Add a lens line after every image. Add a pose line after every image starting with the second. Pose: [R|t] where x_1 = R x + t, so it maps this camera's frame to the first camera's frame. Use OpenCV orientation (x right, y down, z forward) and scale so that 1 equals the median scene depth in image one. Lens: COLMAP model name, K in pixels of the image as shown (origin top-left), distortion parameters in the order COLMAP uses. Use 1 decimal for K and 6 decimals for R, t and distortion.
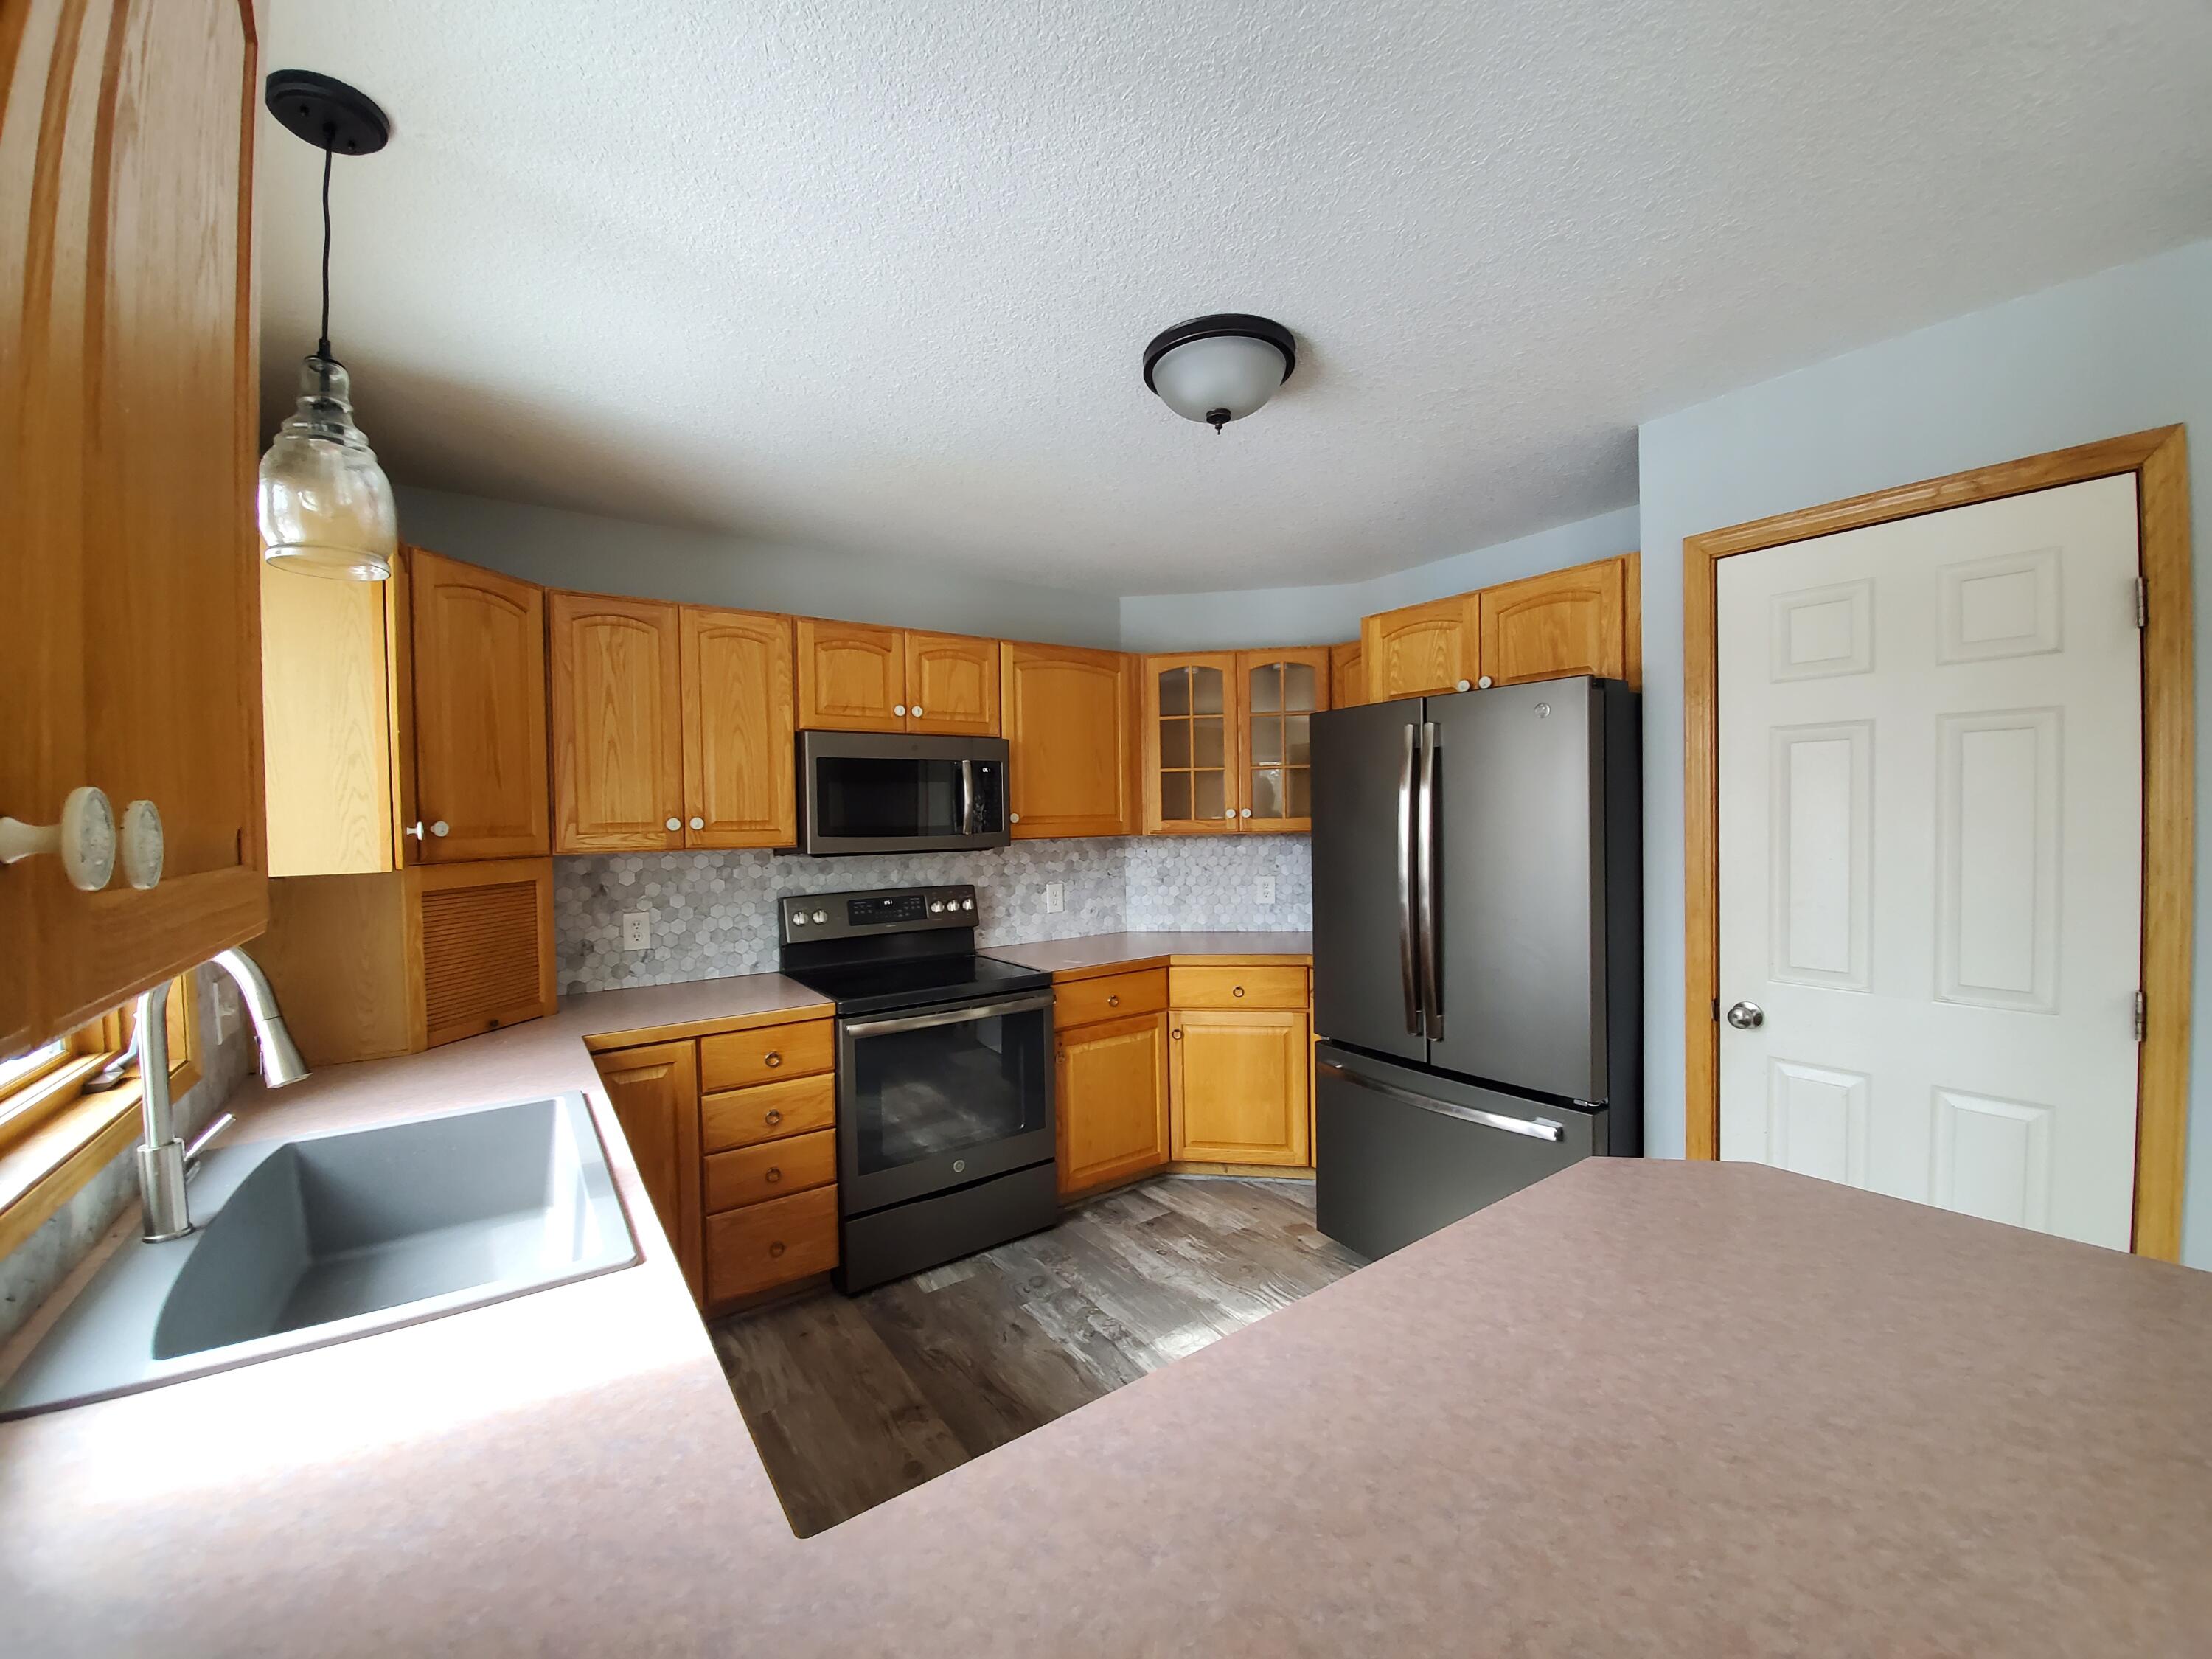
lens RADIAL K [[878.0, 0, 1102.7], [0, 878.0, 841.6], [0, 0, 1]] dist [-0.010576, -0.001455]
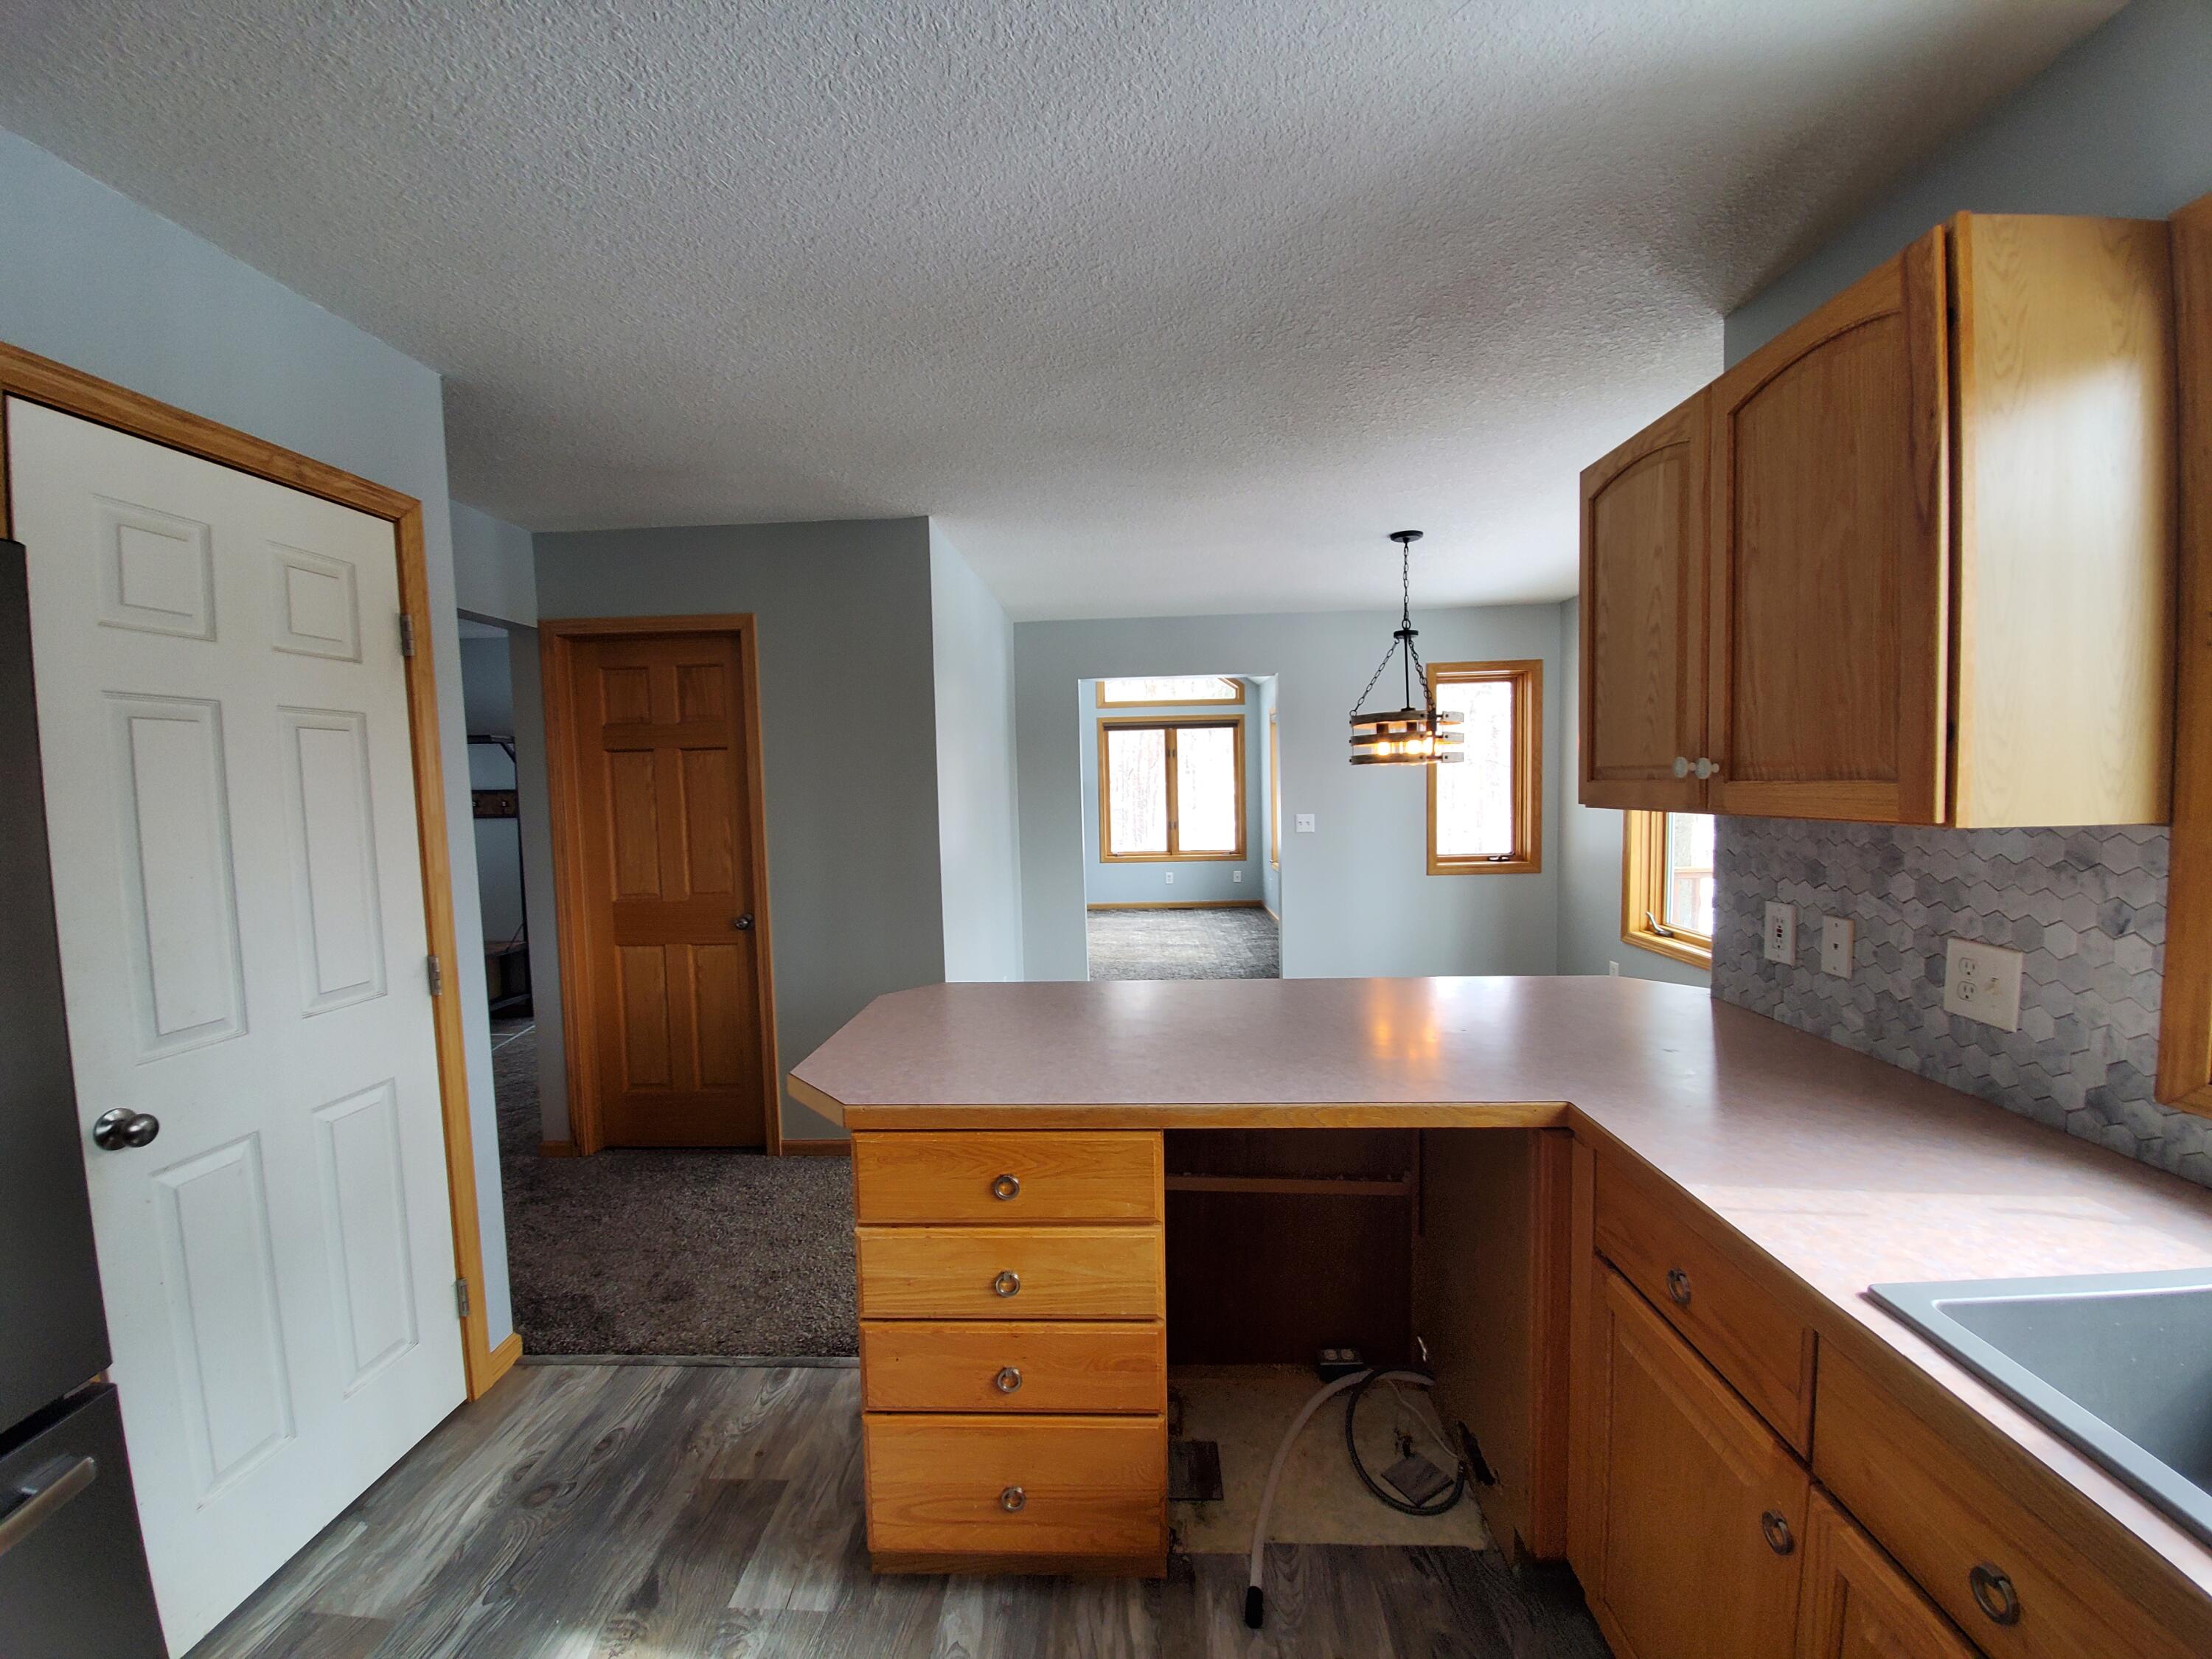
lens RADIAL K [[878.0, 0, 1093.3], [0, 878.0, 833.8], [0, 0, 1]] dist [-0.010576, -0.001455]
pose [[-0.785684, -0.002156, 0.618625, -0.171711], [0.054827, 0.995816, 0.073105, -0.020610], [-0.616194, 0.091355, -0.782278, 0.768343]]
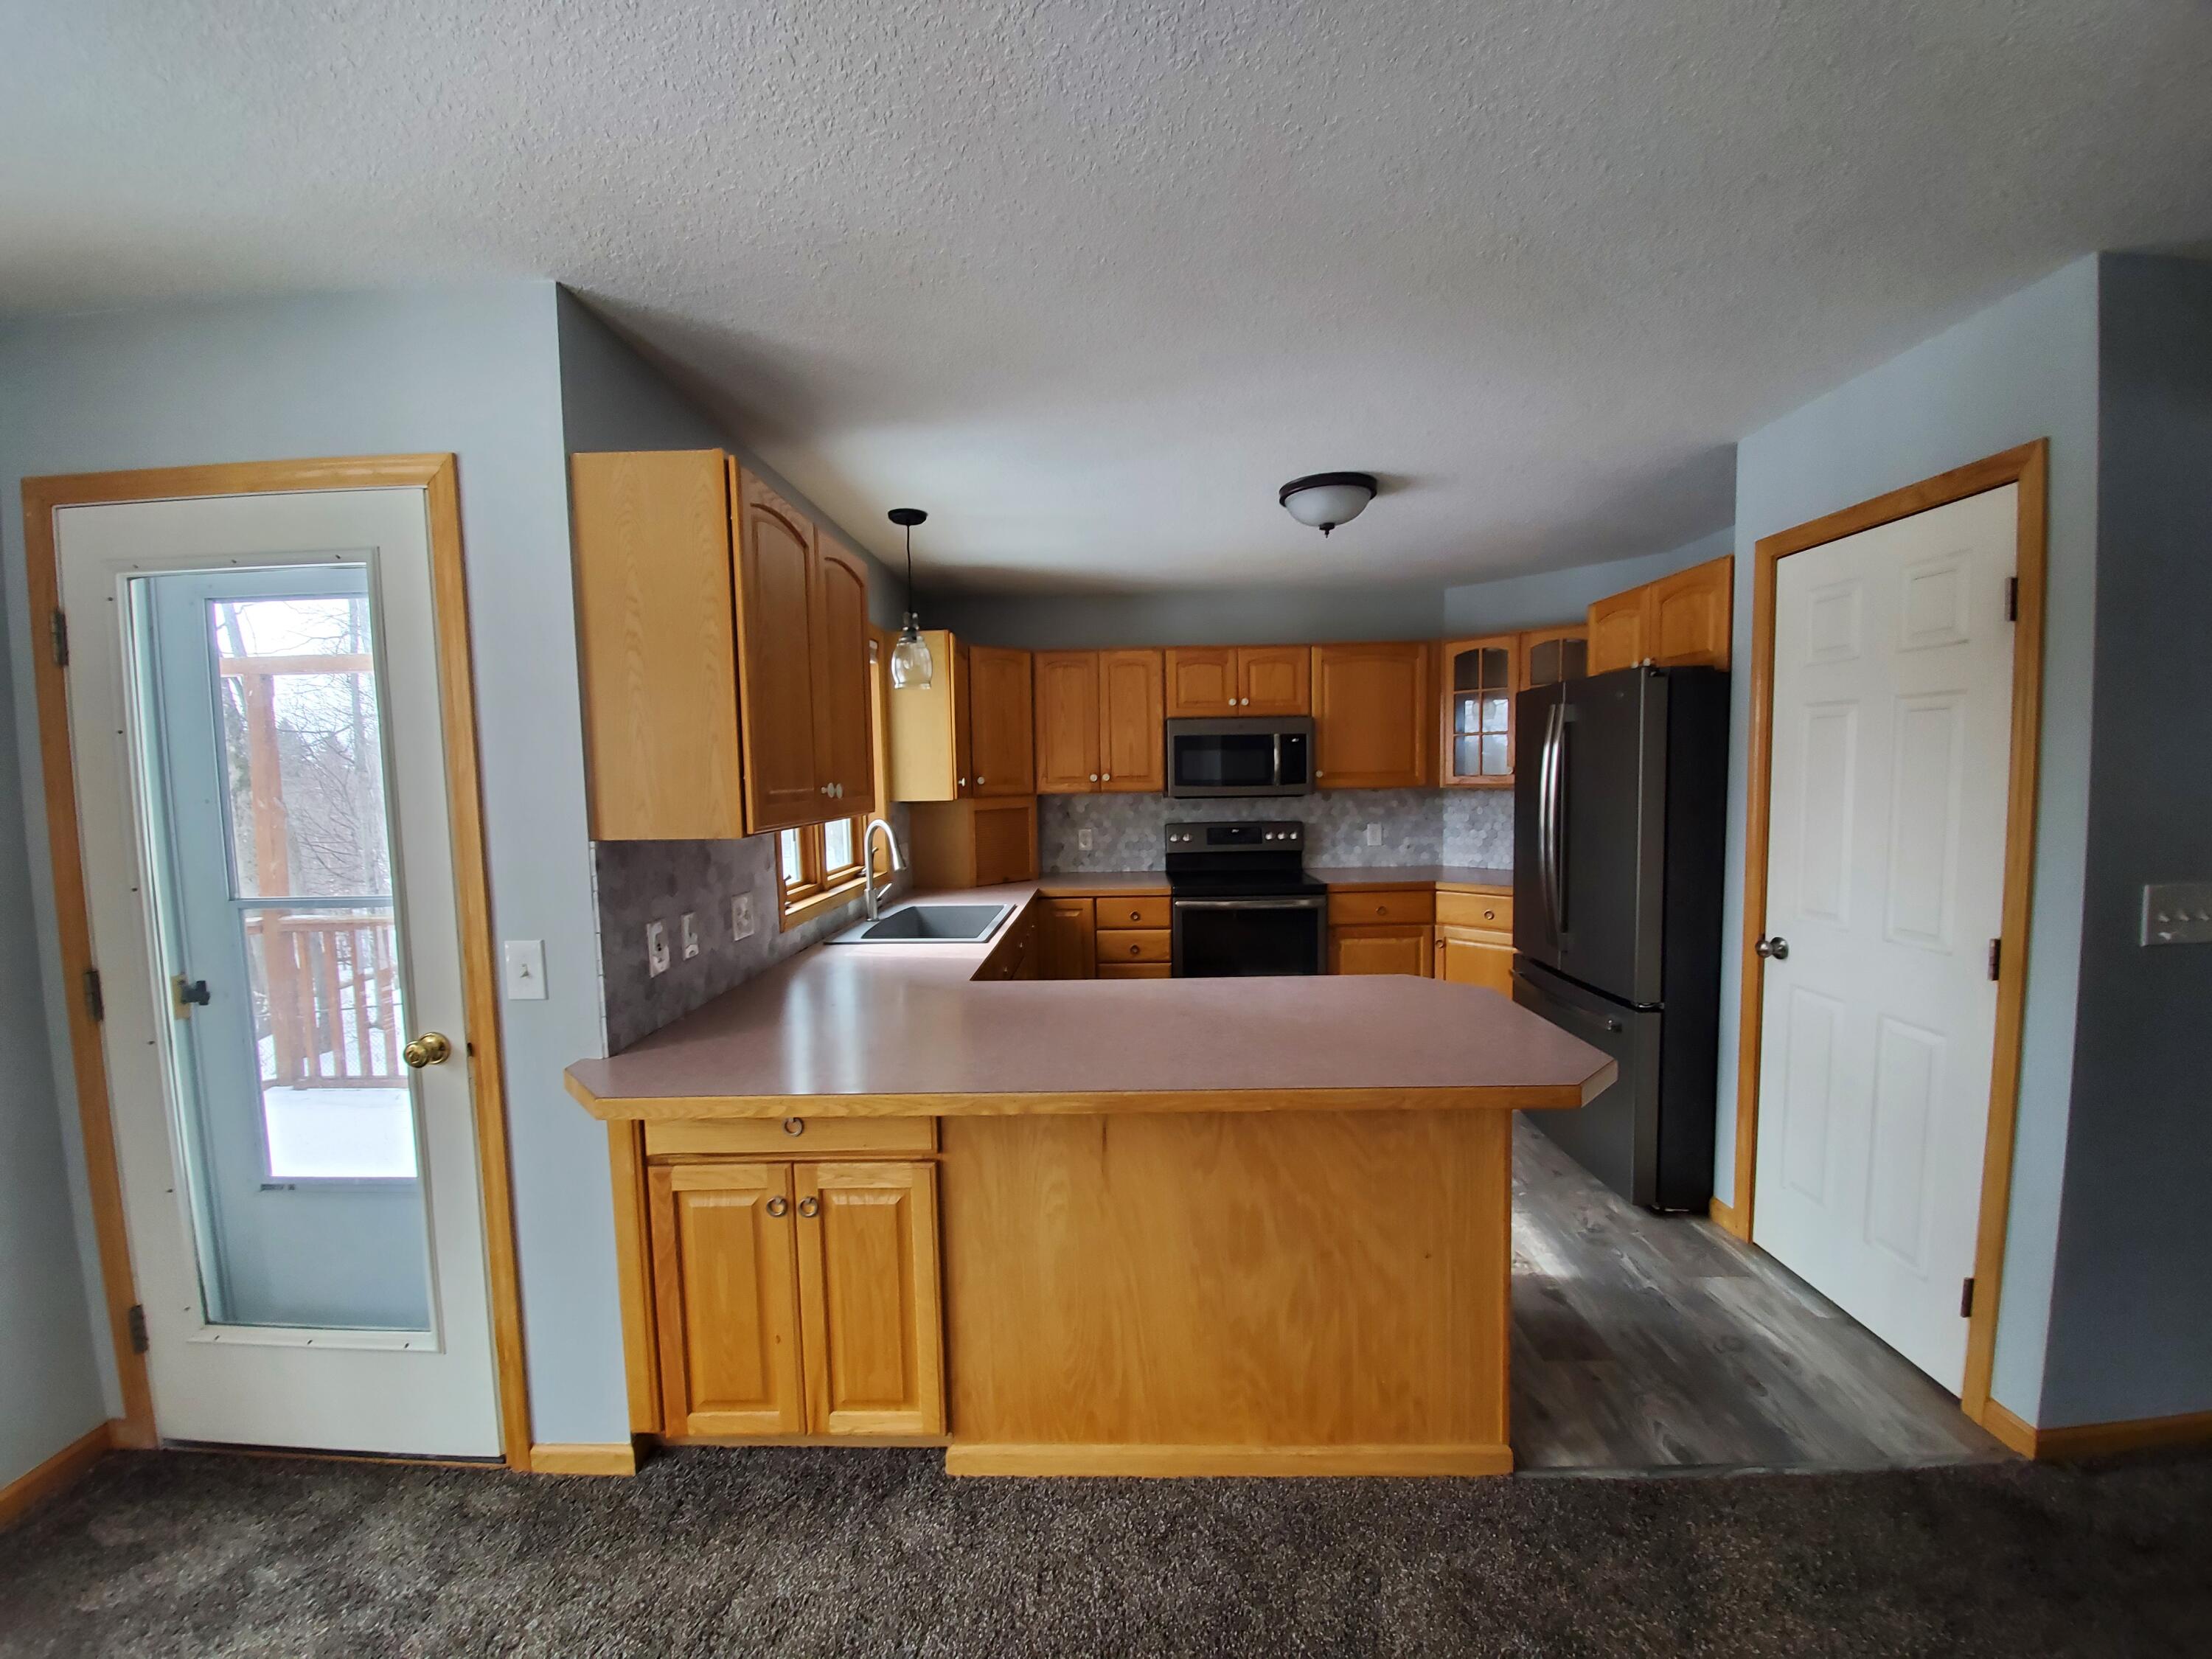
lens RADIAL K [[878.0, 0, 1105.4], [0, 878.0, 840.5], [0, 0, 1]] dist [-0.010576, -0.001455]
pose [[0.806273, 0.049224, -0.589492, 0.514508], [-0.012755, 0.997747, 0.065870, -0.010063], [0.591407, -0.045590, 0.805084, -0.365061]]
